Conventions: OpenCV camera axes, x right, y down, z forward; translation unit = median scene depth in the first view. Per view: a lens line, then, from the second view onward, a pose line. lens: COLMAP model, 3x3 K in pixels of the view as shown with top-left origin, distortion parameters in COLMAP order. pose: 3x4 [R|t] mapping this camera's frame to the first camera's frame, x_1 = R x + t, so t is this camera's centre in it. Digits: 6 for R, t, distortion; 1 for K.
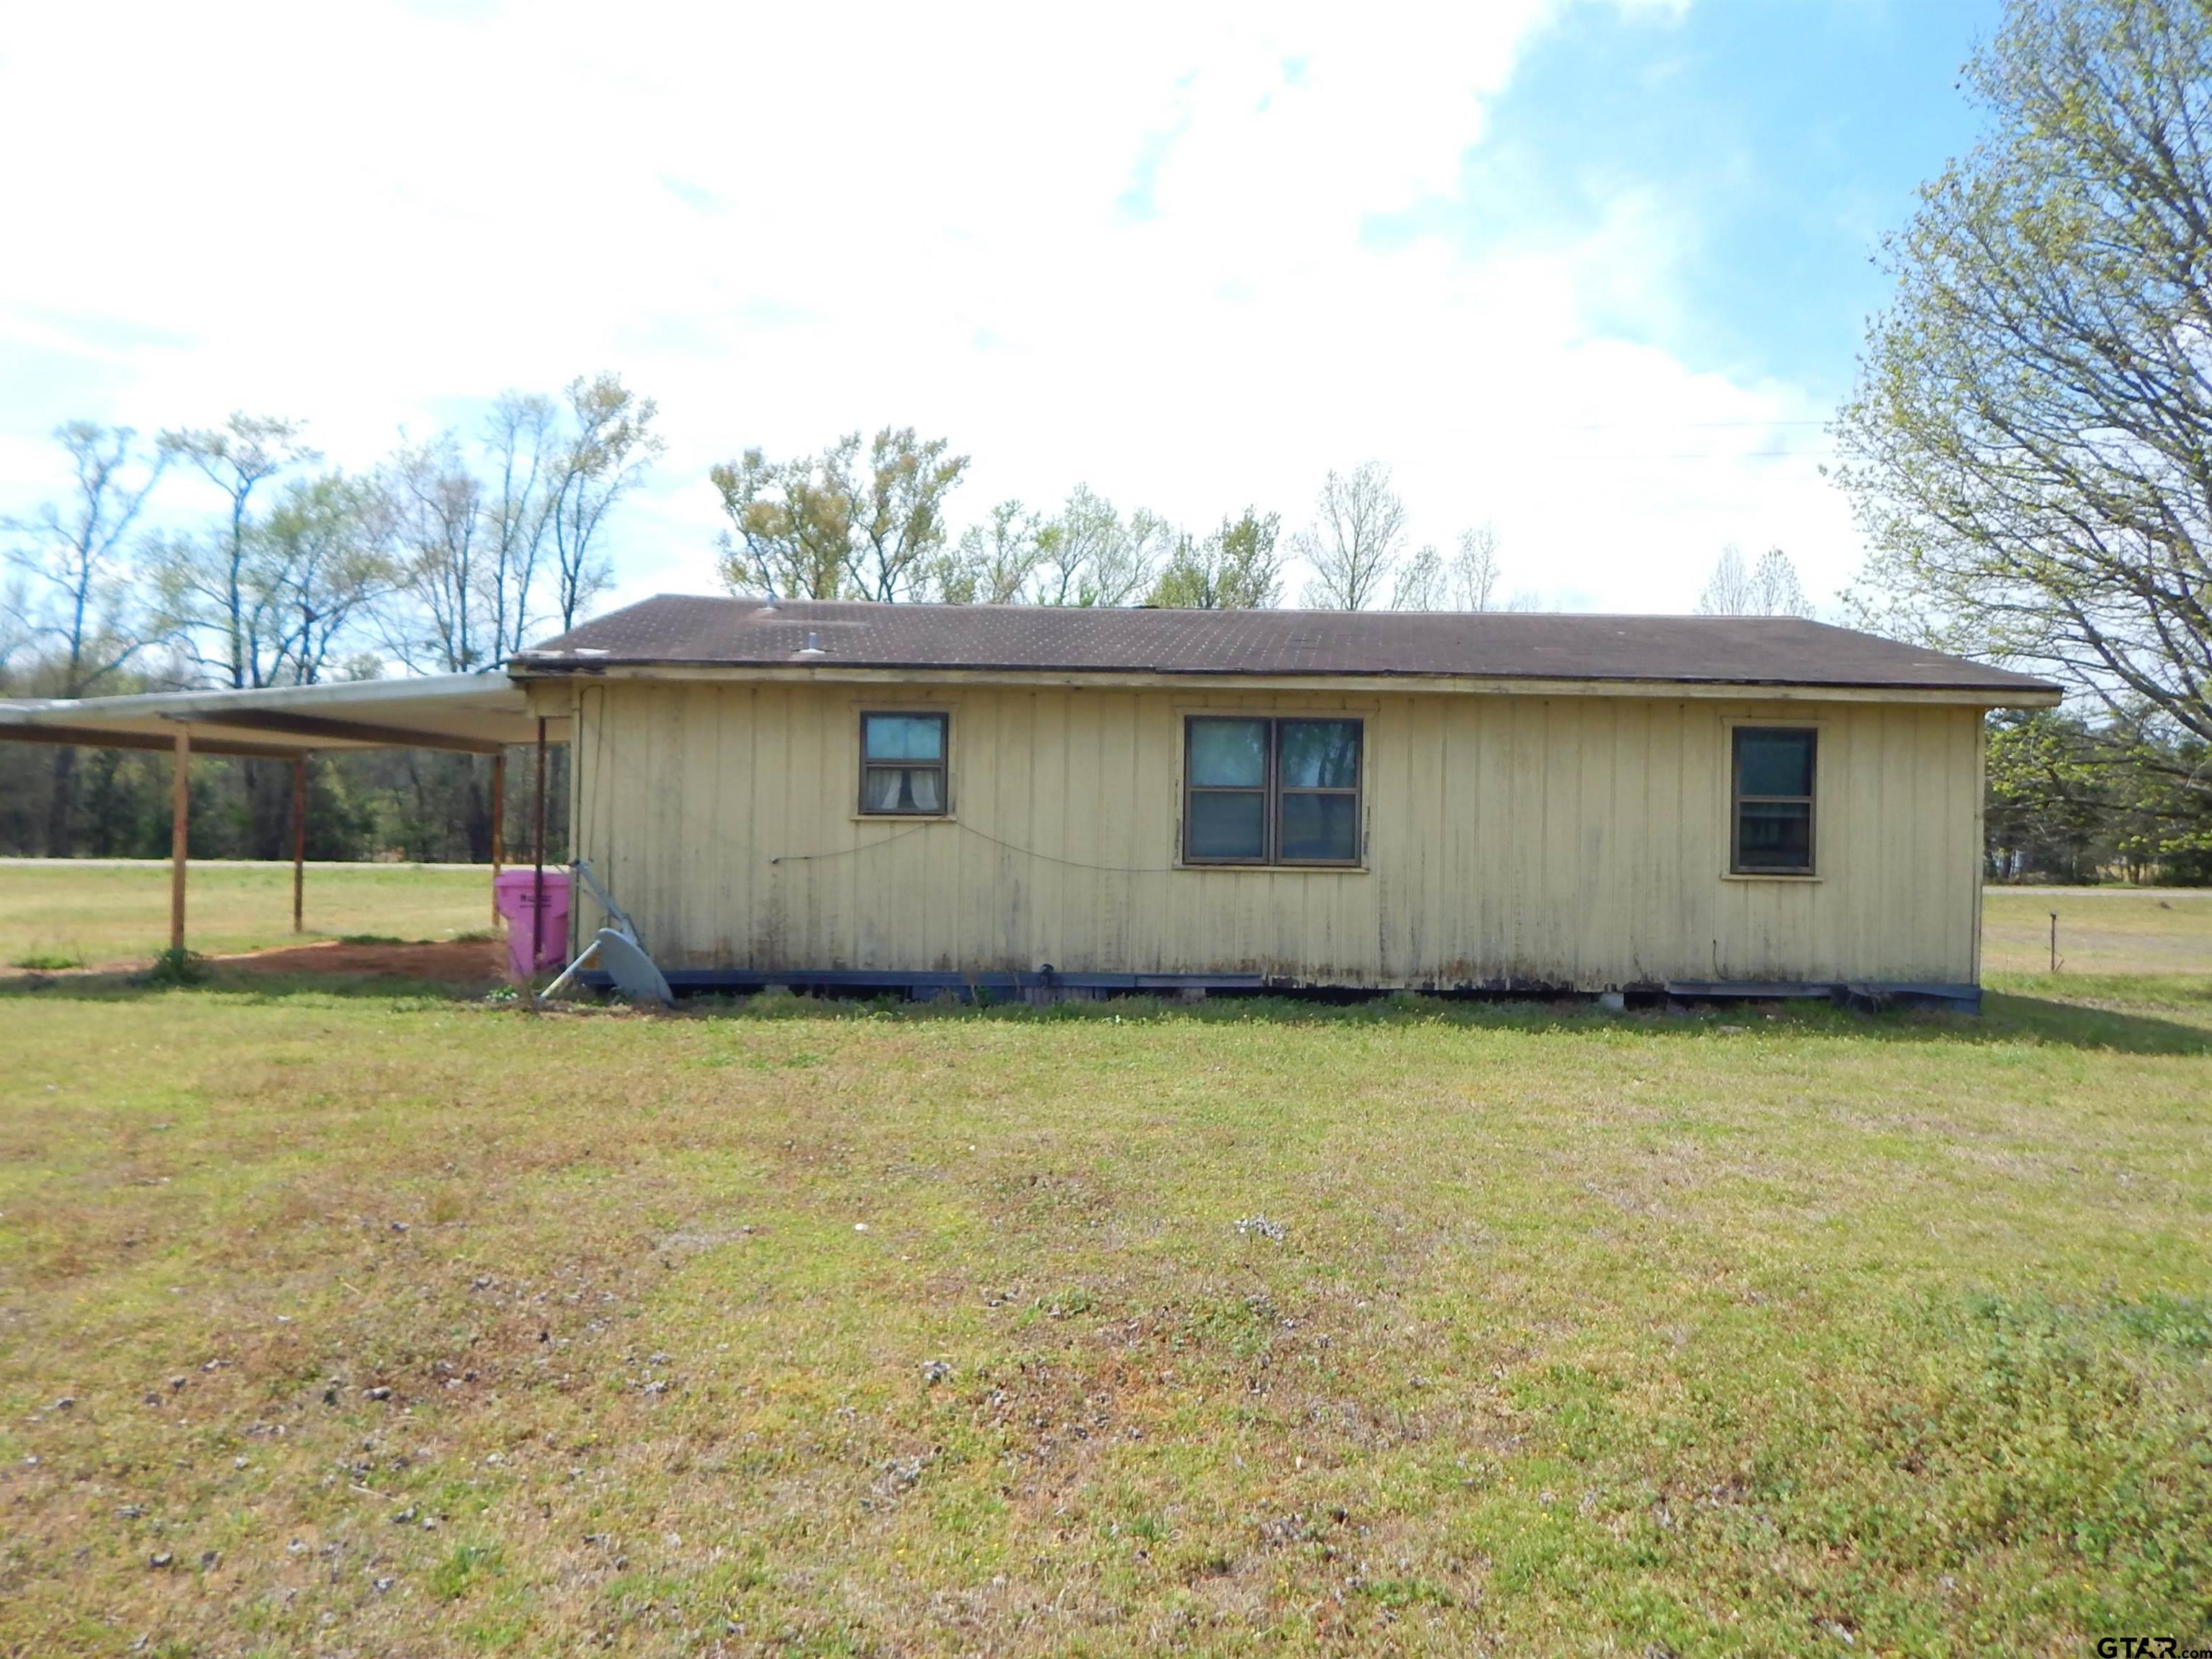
lens RADIAL K [[1451.9, 0, 1119.1], [0, 1451.9, 813.0], [0, 0, 1]] dist [-0.000268, -0.006652]
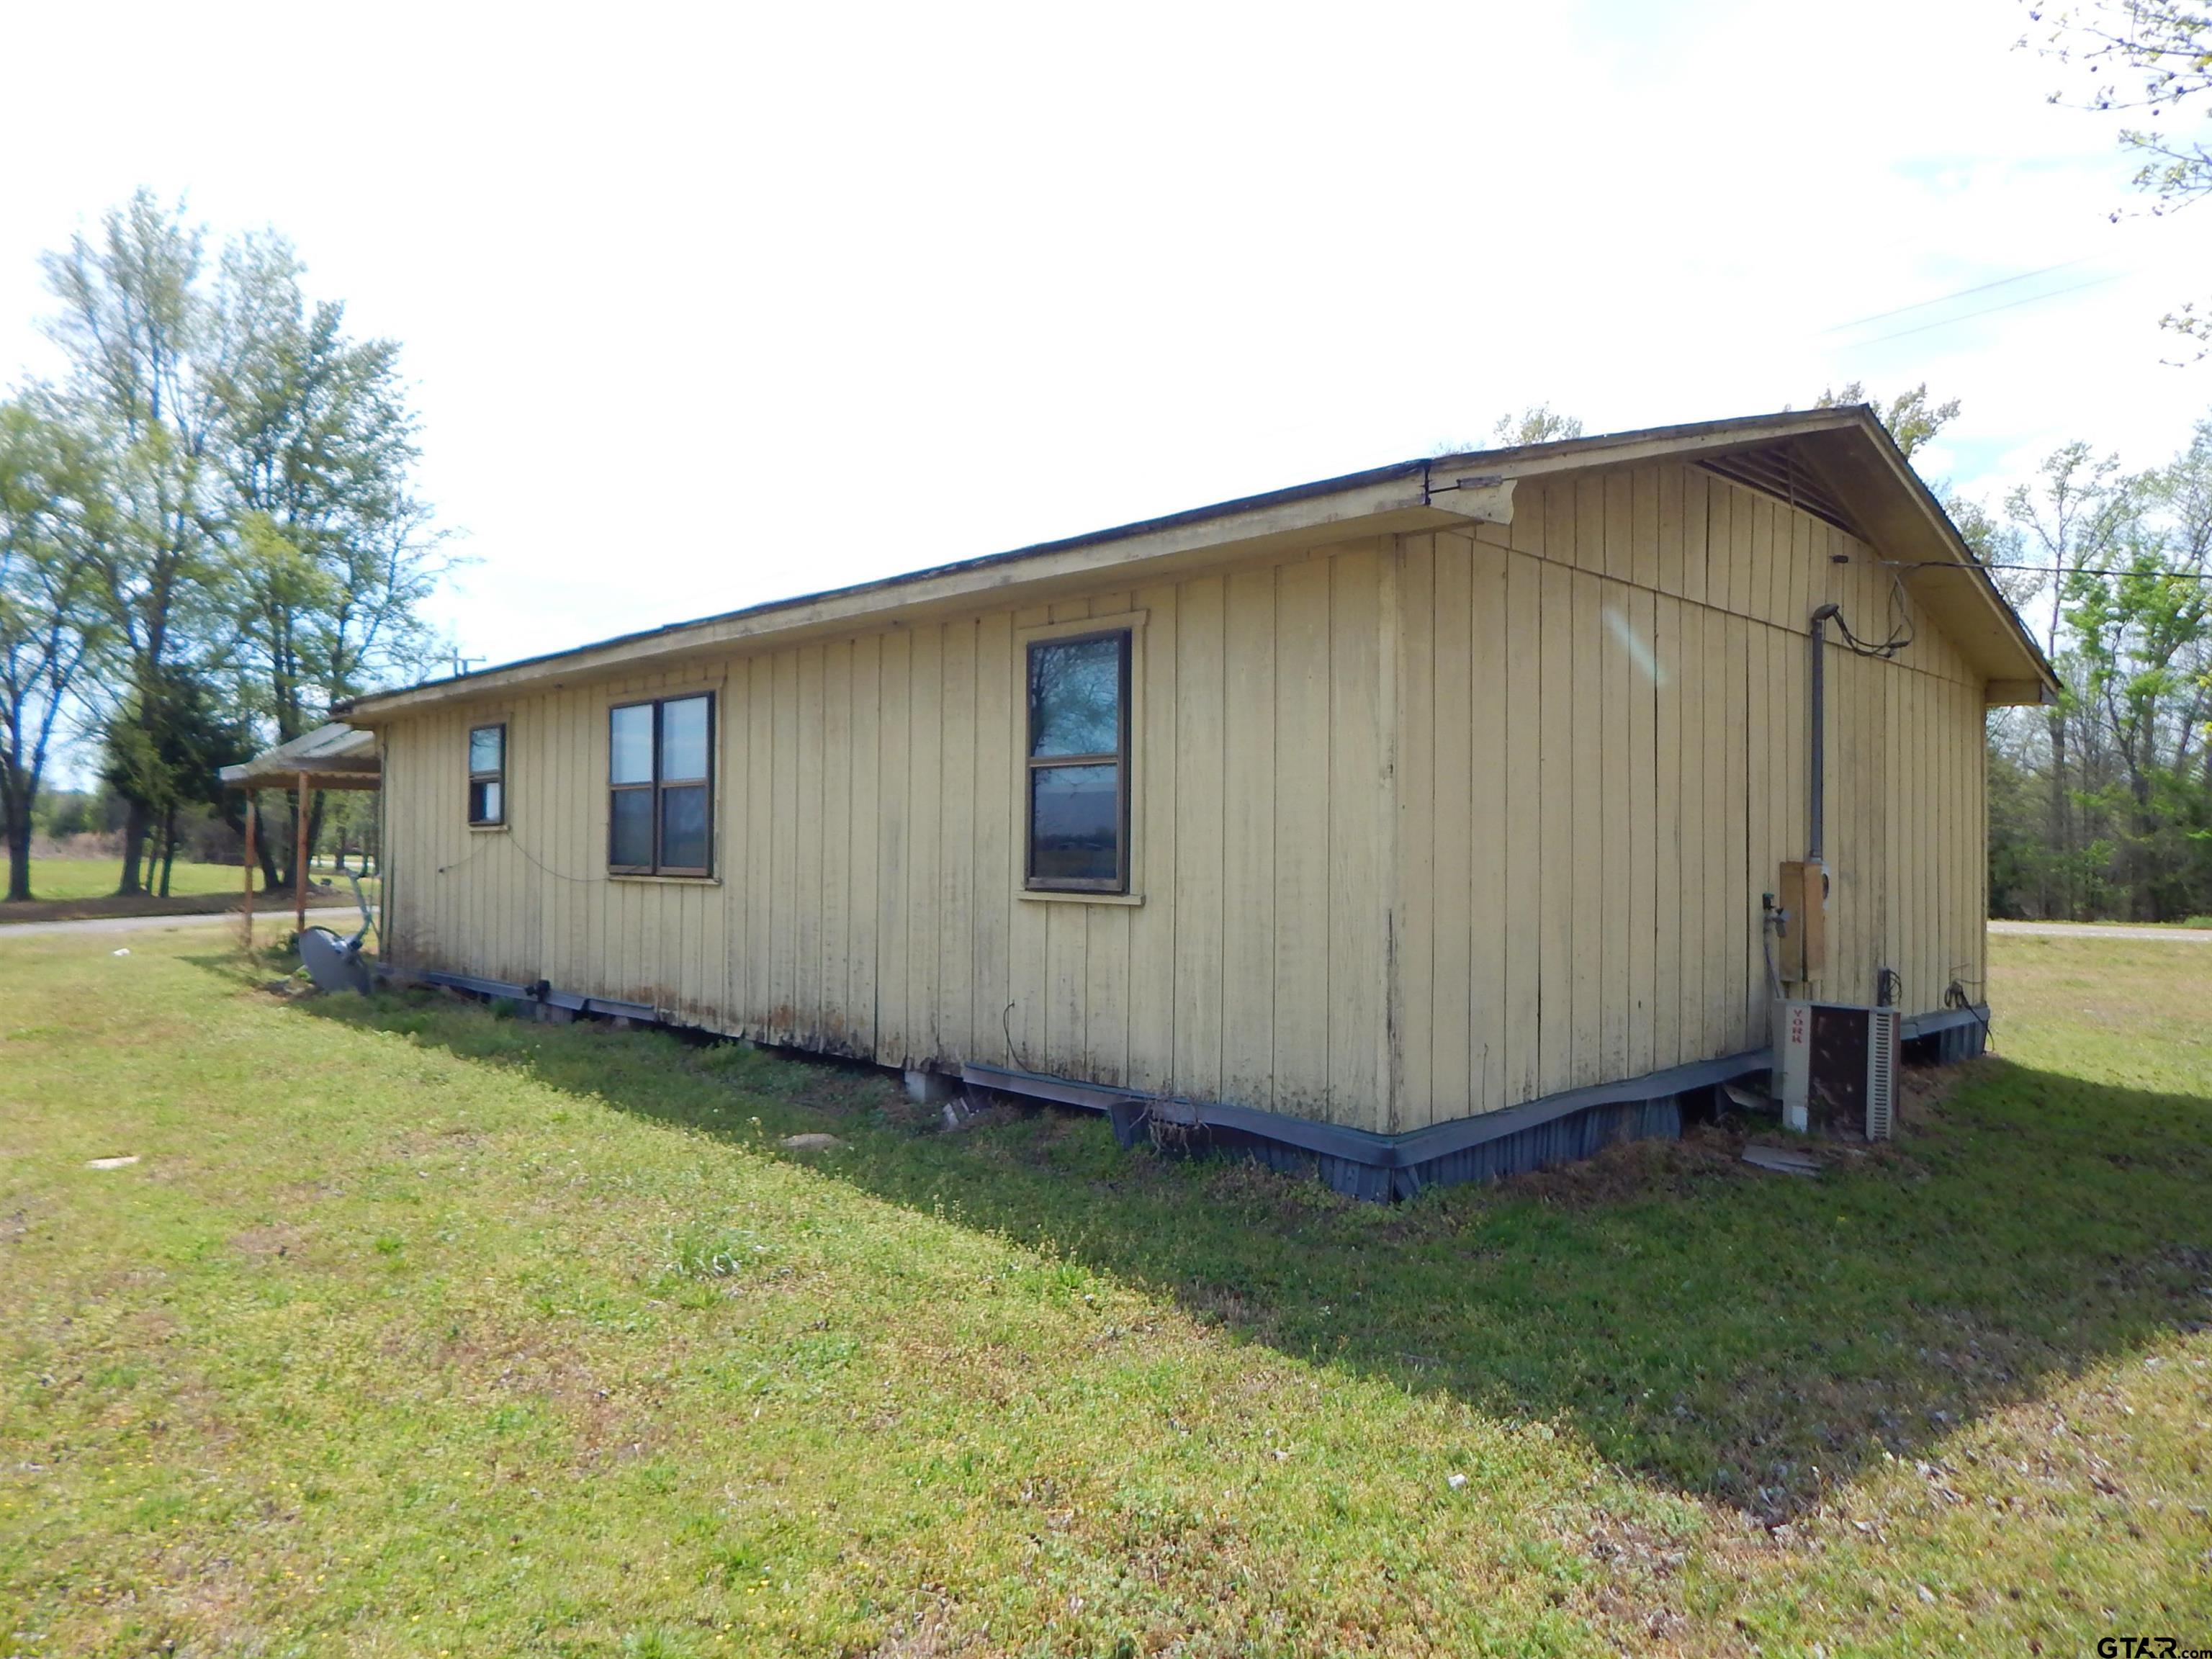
lens RADIAL K [[1451.9, 0, 1119.1], [0, 1451.9, 813.0], [0, 0, 1]] dist [-0.000268, -0.006652]
pose [[0.671255, -0.033173, -0.740484, 0.889600], [0.008248, 0.999270, -0.037290, 0.033074], [0.741181, 0.018924, 0.671039, 0.630426]]
